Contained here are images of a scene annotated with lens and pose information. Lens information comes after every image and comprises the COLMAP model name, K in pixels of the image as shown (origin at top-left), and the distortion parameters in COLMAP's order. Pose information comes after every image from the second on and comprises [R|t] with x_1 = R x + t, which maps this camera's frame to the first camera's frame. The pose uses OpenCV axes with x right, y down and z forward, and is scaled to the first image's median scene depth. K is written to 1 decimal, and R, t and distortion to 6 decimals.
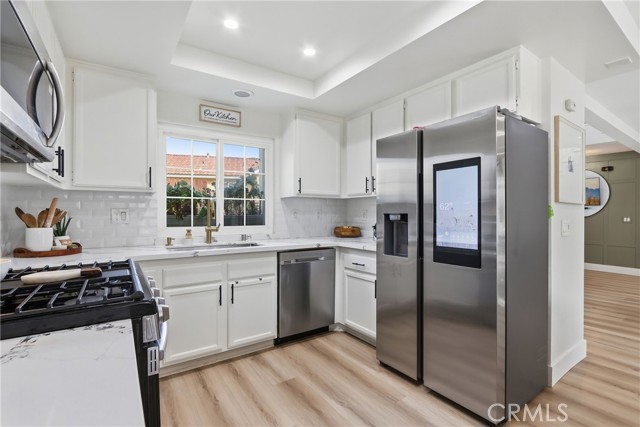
lens RADIAL K [[296.0, 0, 320.0], [0, 296.0, 213.5], [0, 0, 1]] dist [-0.013485, 0.000311]
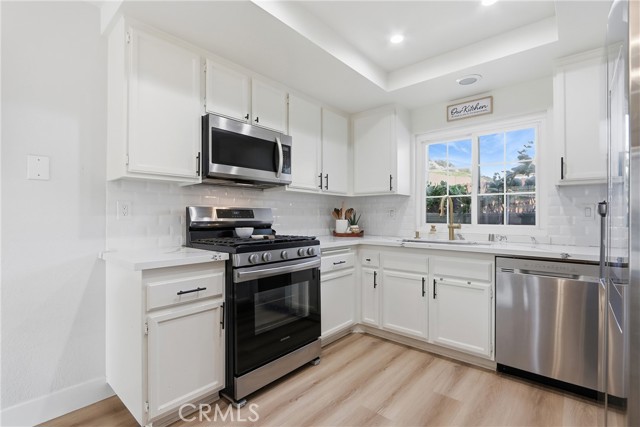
lens RADIAL K [[296.0, 0, 320.0], [0, 296.0, 213.5], [0, 0, 1]] dist [-0.013485, 0.000311]
pose [[0.255289, -0.008772, -0.966825, 0.517241], [-0.002592, 0.999949, -0.009757, 0.022028], [0.966861, 0.004997, 0.255253, 0.321795]]
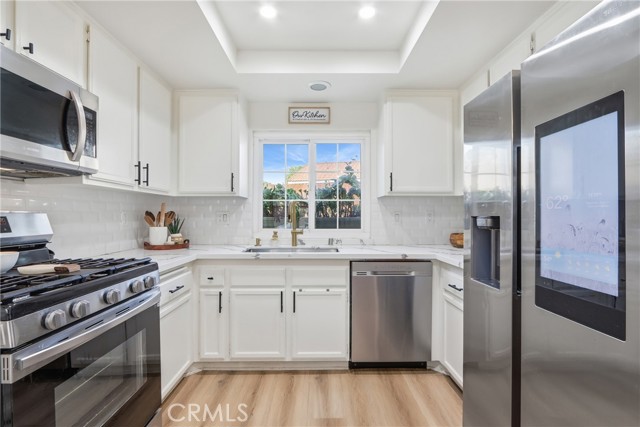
lens RADIAL K [[296.0, 0, 320.0], [0, 296.0, 213.5], [0, 0, 1]] dist [-0.013485, 0.000311]
pose [[0.833285, -0.002839, -0.552836, 0.256164], [-0.000671, 0.999981, -0.006148, -0.001210], [0.552843, 0.005494, 0.833267, 0.235787]]
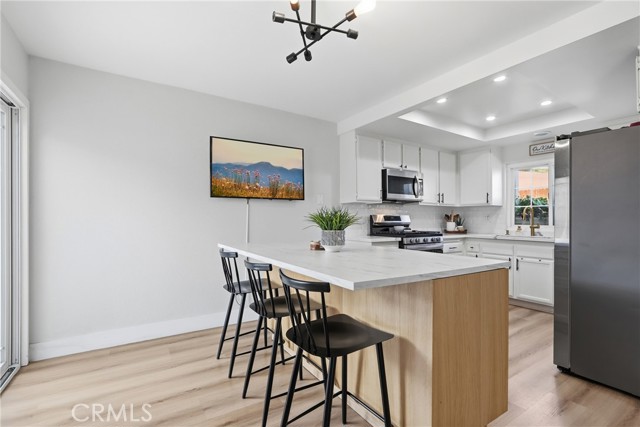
lens RADIAL K [[294.6, 0, 318.7], [0, 294.6, 217.3], [0, 0, 1]] dist [-0.015141, -0.000046]
pose [[-0.030249, -0.005096, -0.999529, 1.227214], [-0.003127, 0.999983, -0.005004, 0.017568], [0.999537, 0.002974, -0.030265, -0.058049]]
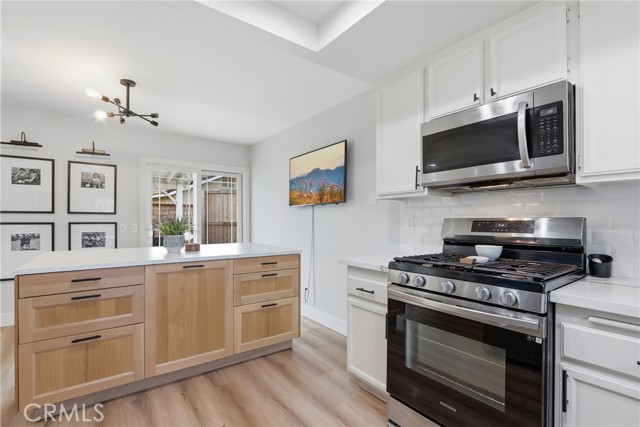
lens RADIAL K [[297.2, 0, 318.5], [0, 297.2, 220.4], [0, 0, 1]] dist [-0.013573, 0.000088]
pose [[-0.999109, -0.005324, -0.041875, -0.043025], [-0.005384, 0.999985, 0.001316, -0.000665], [0.041868, 0.001541, -0.999122, 1.020982]]
